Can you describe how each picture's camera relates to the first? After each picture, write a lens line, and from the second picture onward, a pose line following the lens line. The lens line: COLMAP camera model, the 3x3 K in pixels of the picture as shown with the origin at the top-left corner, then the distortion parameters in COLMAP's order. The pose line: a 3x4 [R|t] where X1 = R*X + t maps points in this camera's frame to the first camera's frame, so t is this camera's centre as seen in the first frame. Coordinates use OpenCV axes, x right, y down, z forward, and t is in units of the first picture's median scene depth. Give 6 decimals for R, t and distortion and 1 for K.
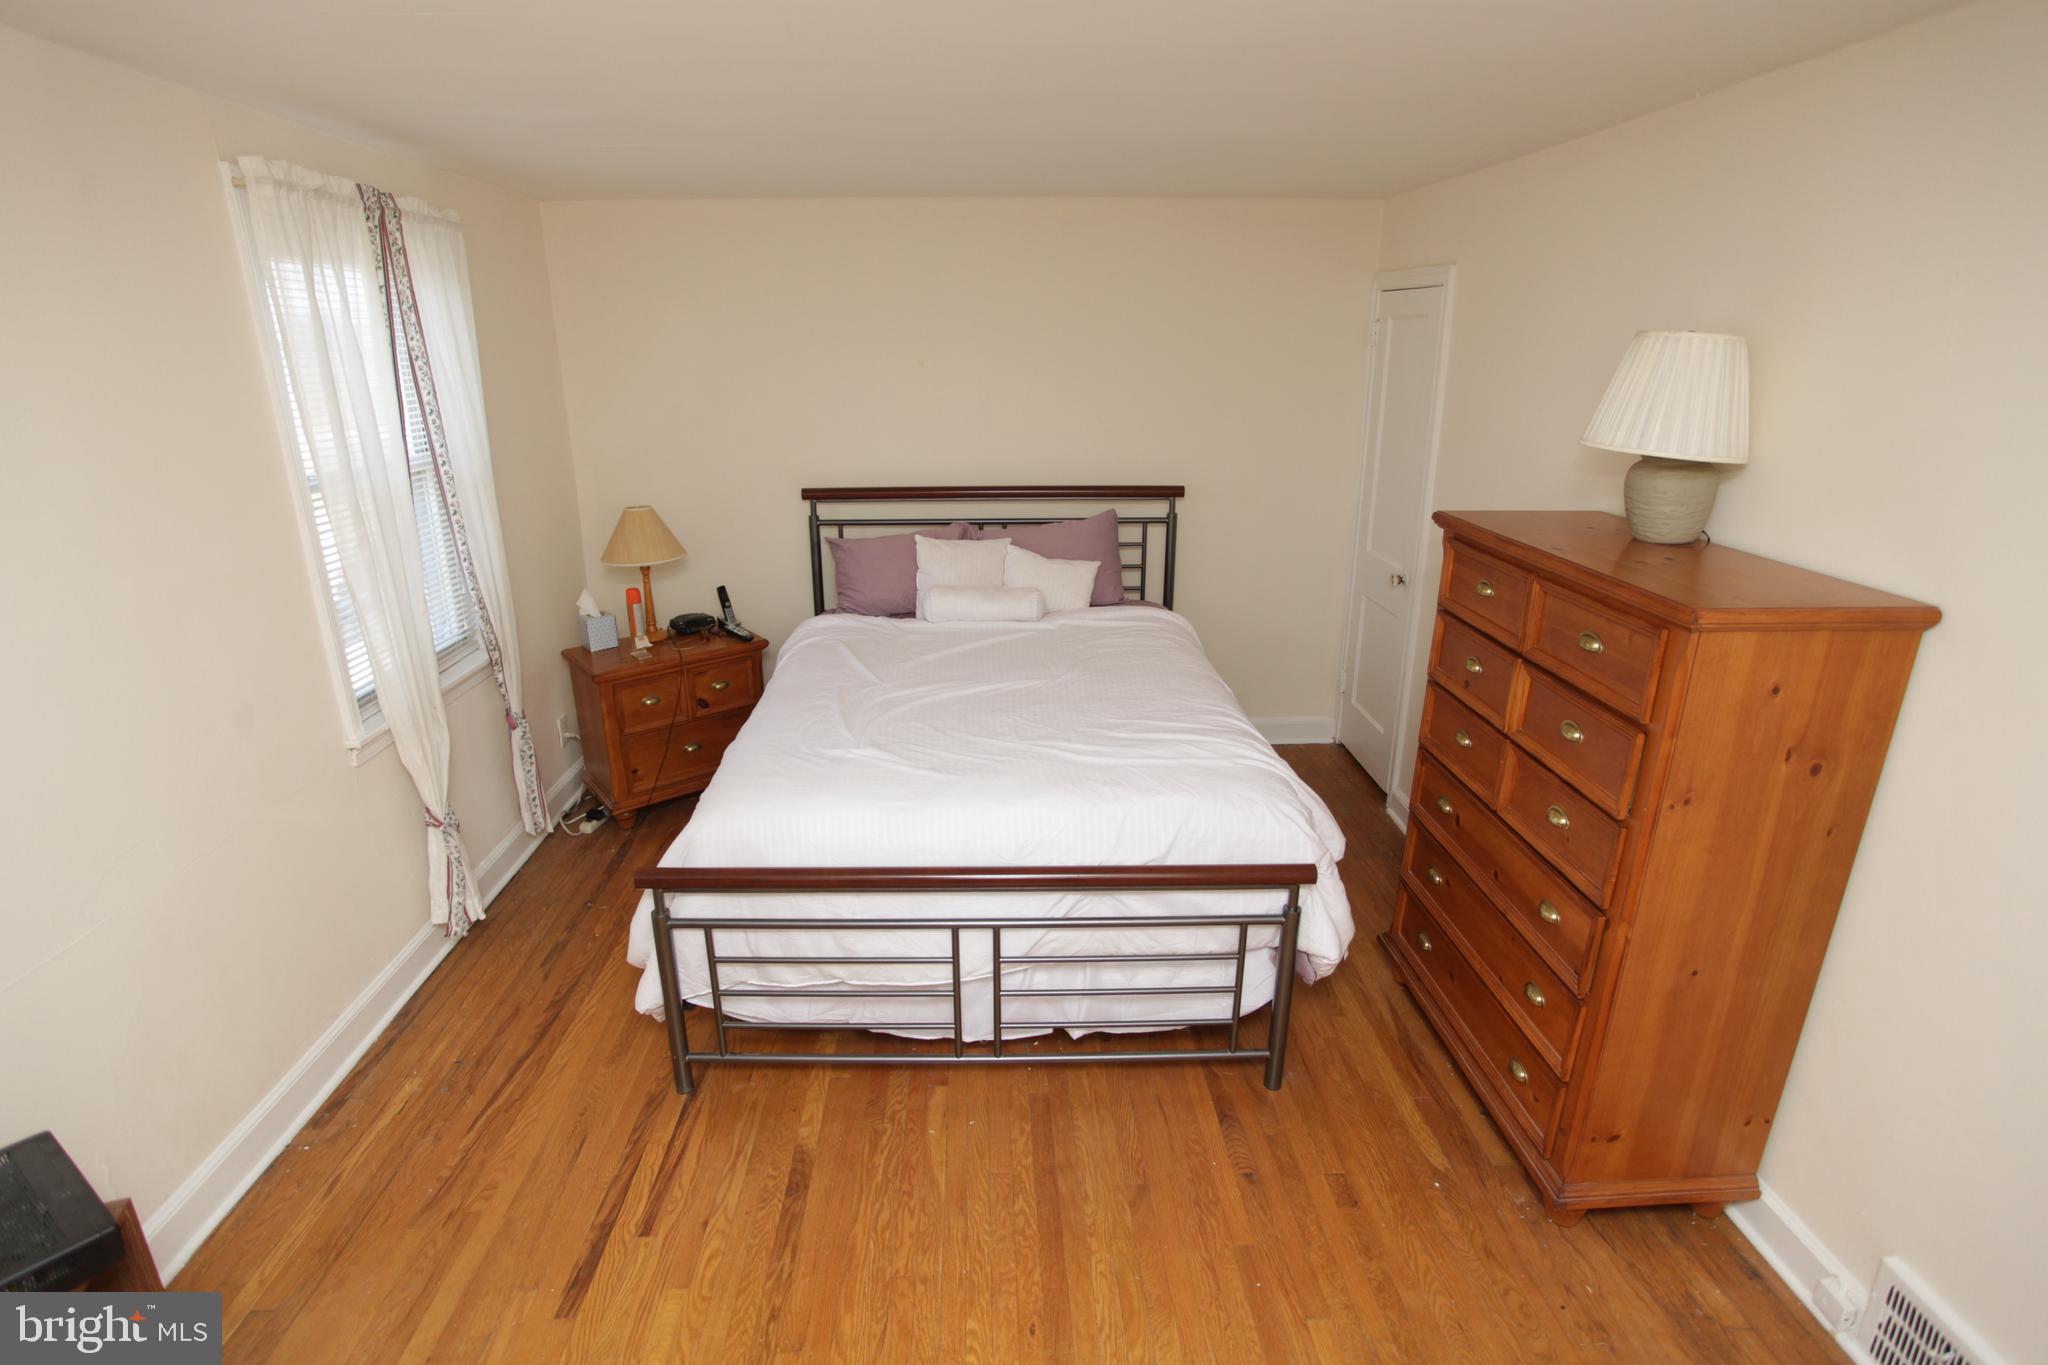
lens RADIAL K [[1012.2, 0, 1010.6], [0, 1012.2, 676.0], [0, 0, 1]] dist [-0.072903, 0.030741]
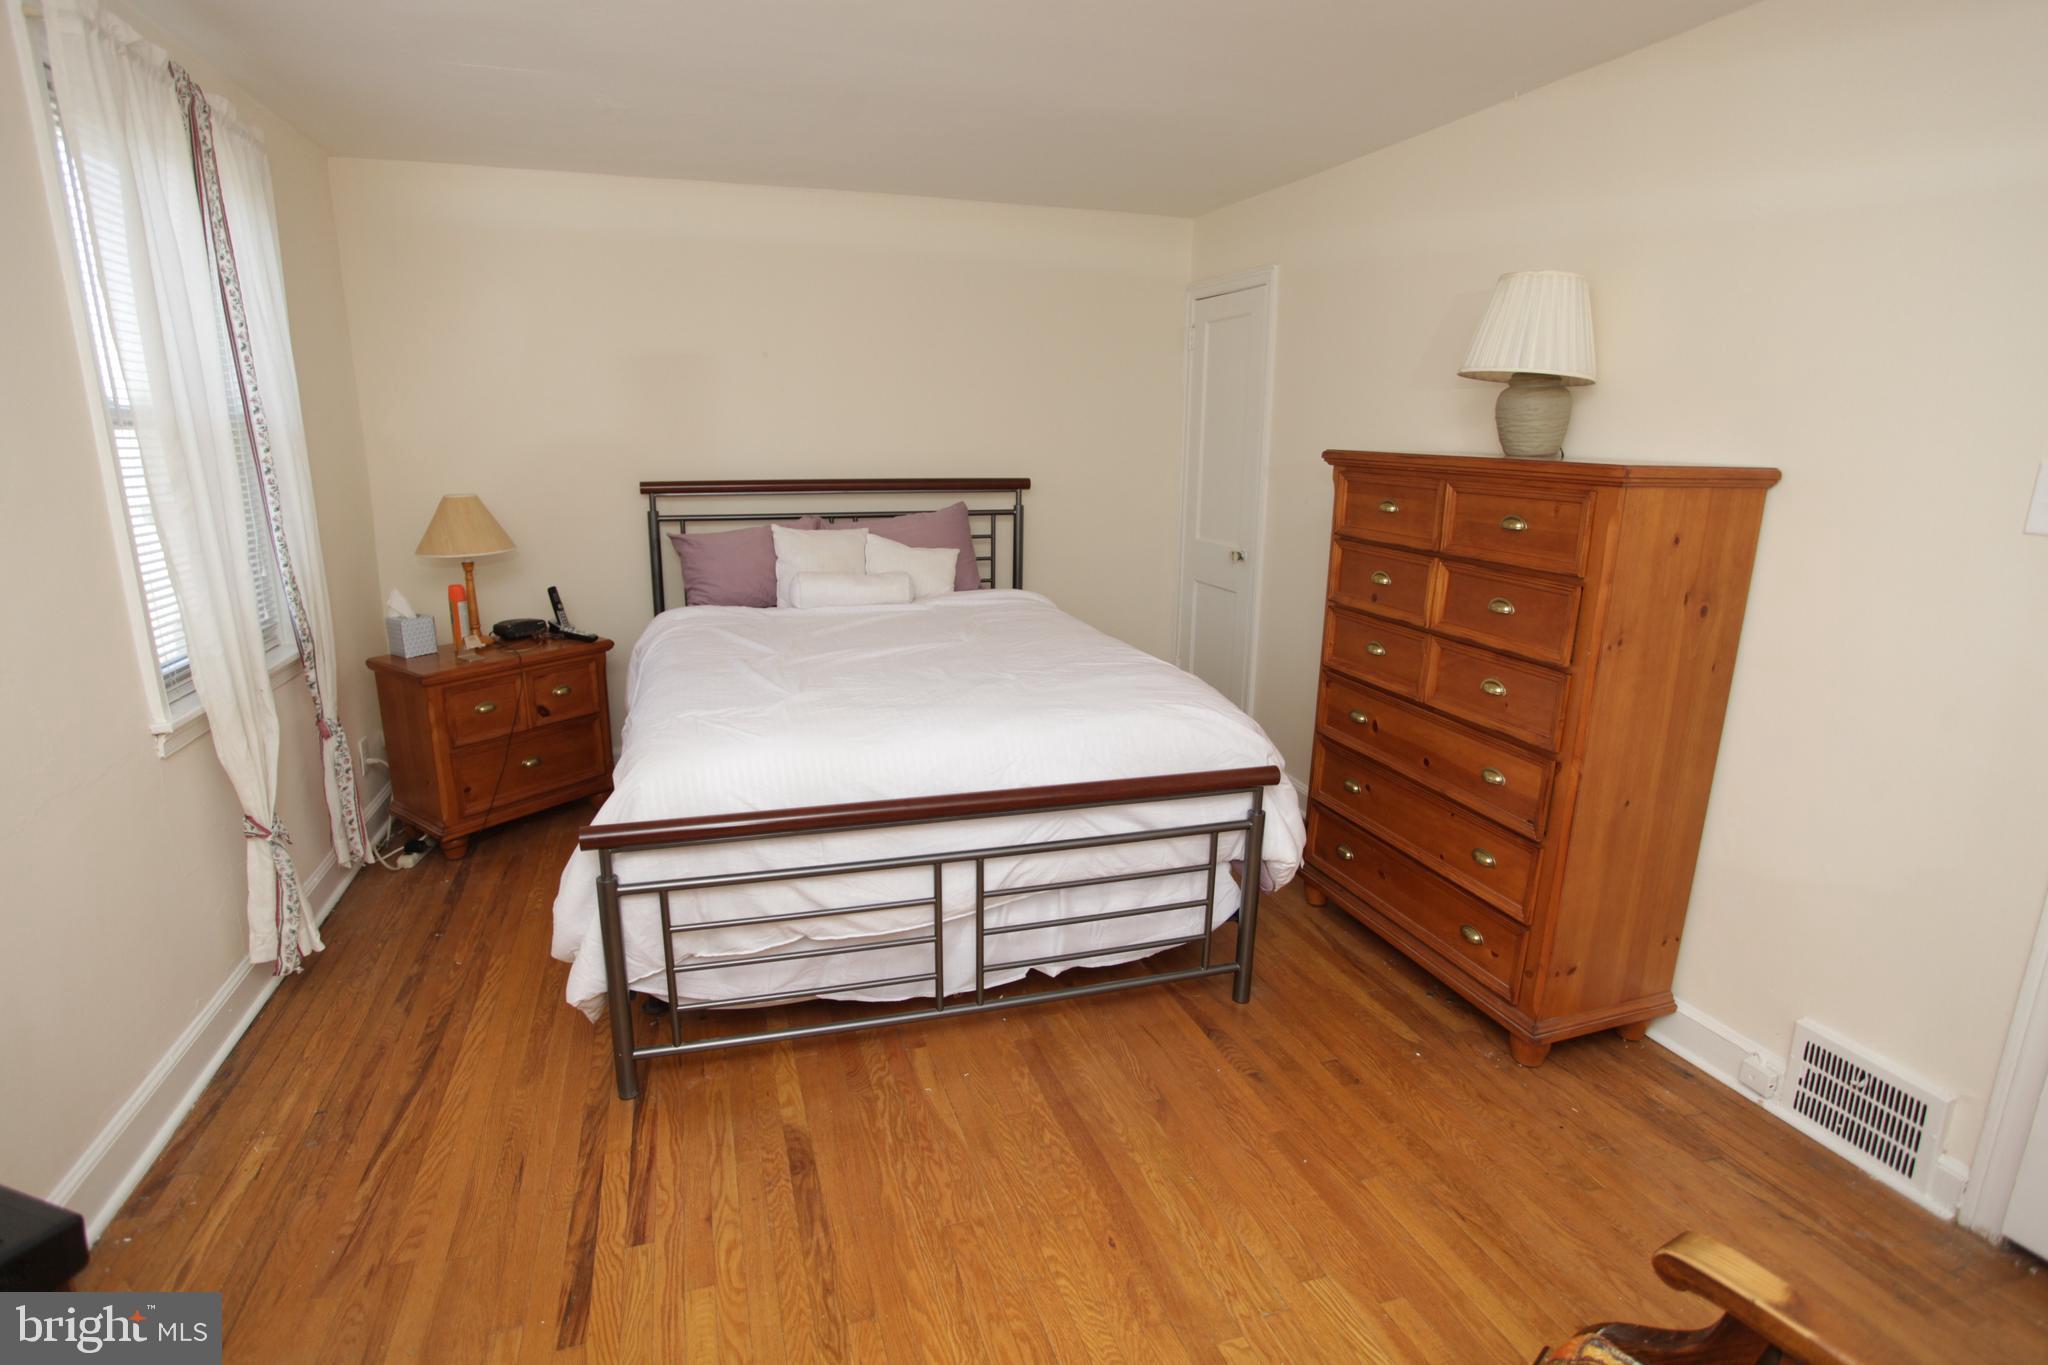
lens RADIAL K [[1012.2, 0, 1011.1], [0, 1012.2, 675.5], [0, 0, 1]] dist [-0.072903, 0.030741]
pose [[0.961705, -0.050591, 0.269377, -0.232172], [0.072308, 0.994830, -0.071310, 0.144765], [-0.264377, 0.088057, 0.960391, 0.055125]]
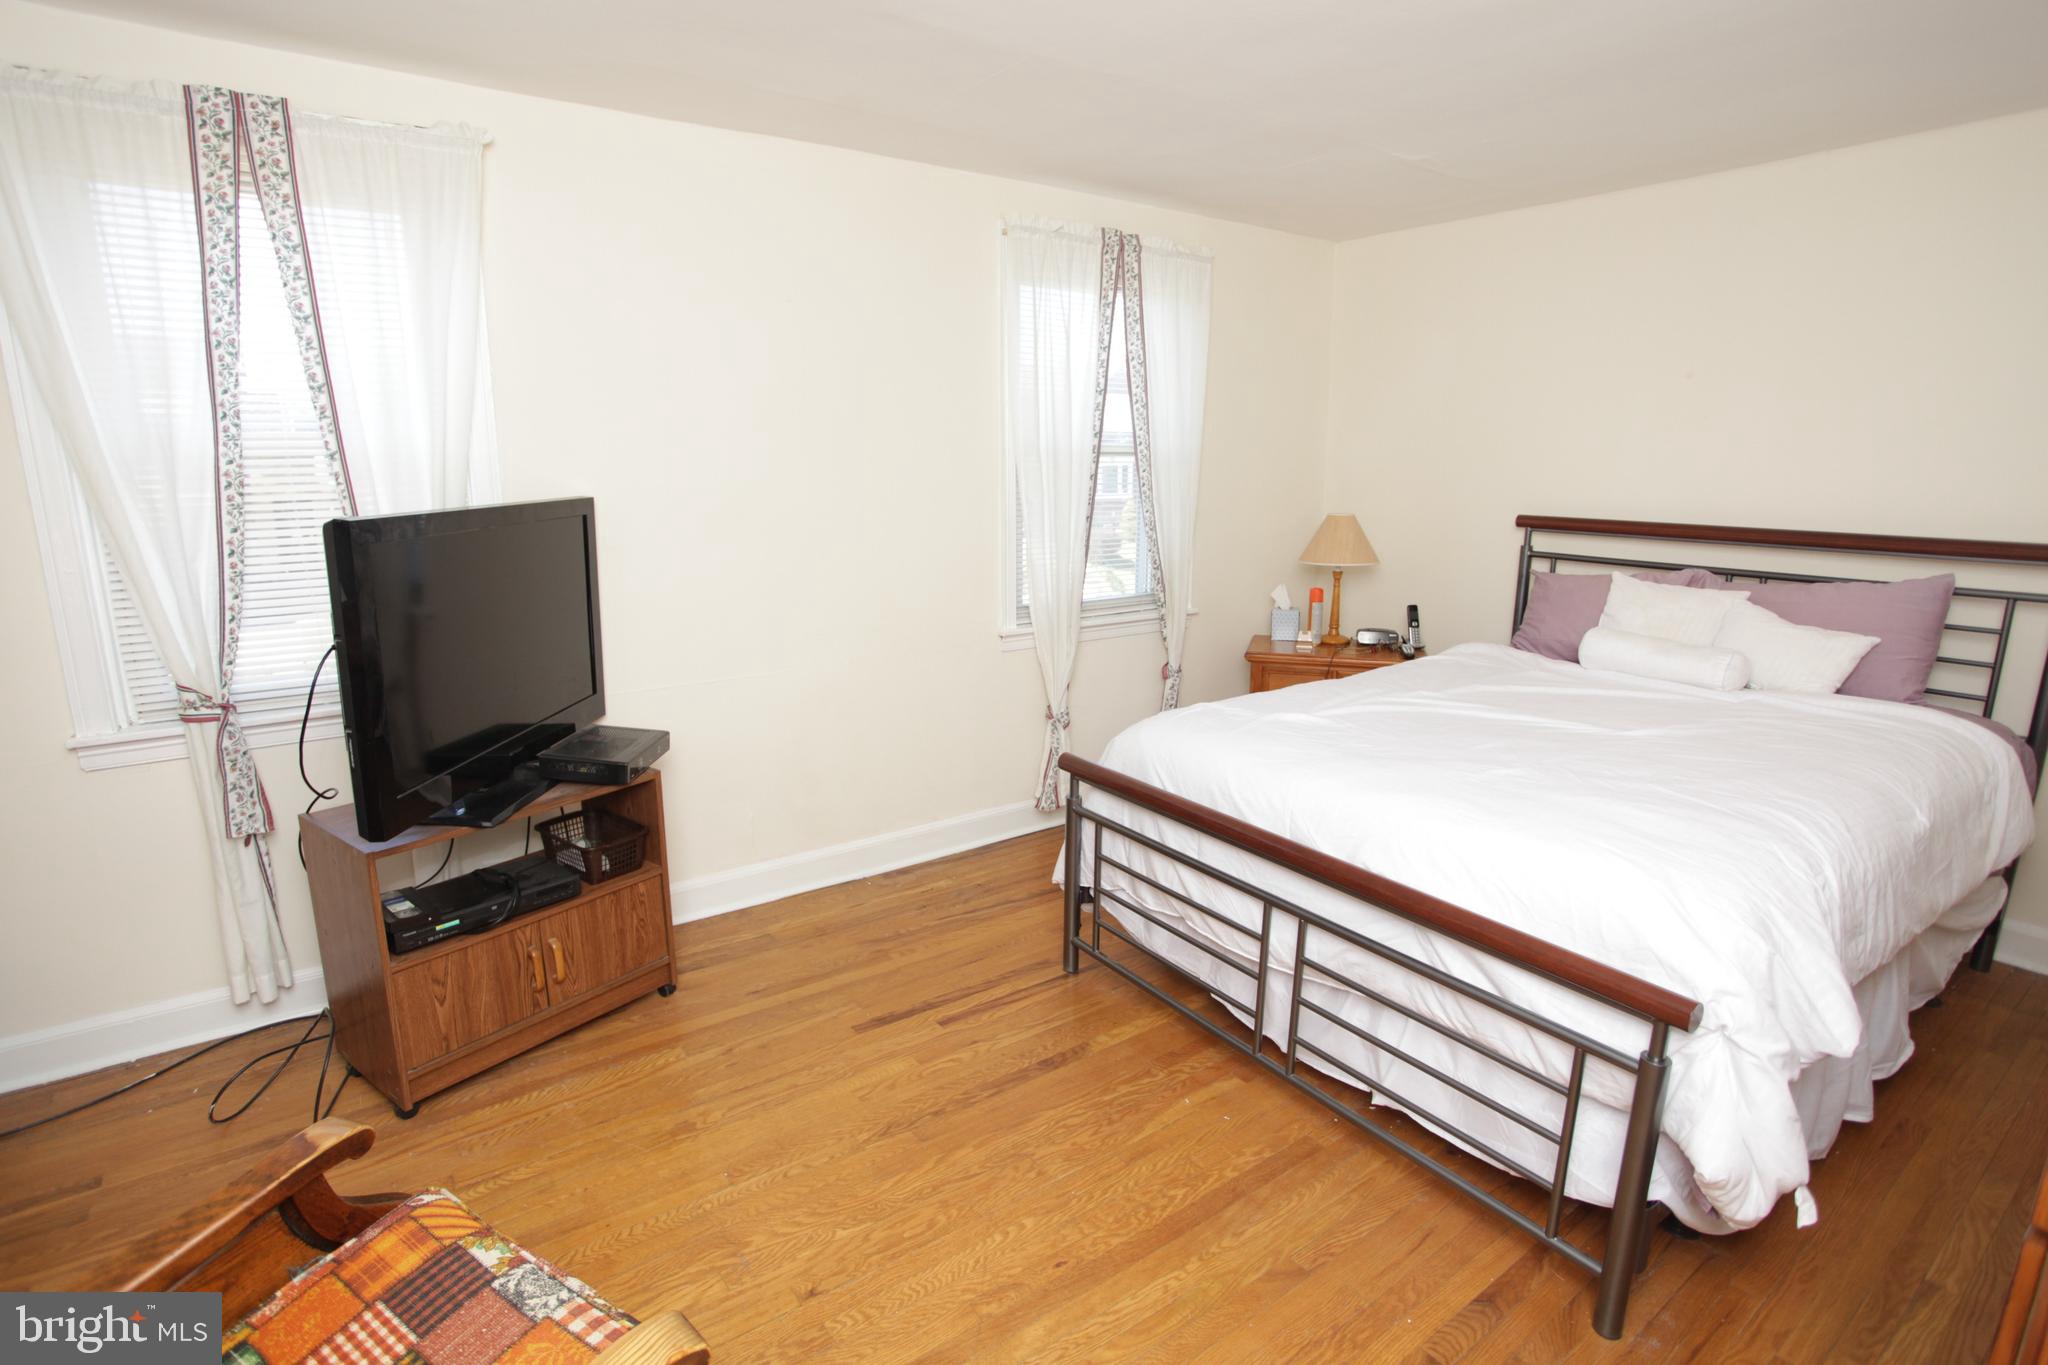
lens RADIAL K [[1012.2, 0, 1005.2], [0, 1012.2, 672.3], [0, 0, 1]] dist [-0.072903, 0.030741]
pose [[0.547526, 0.181481, -0.816872, 0.518719], [-0.266389, 0.963214, 0.035441, 0.076555], [0.793255, 0.198201, 0.575729, 0.234857]]
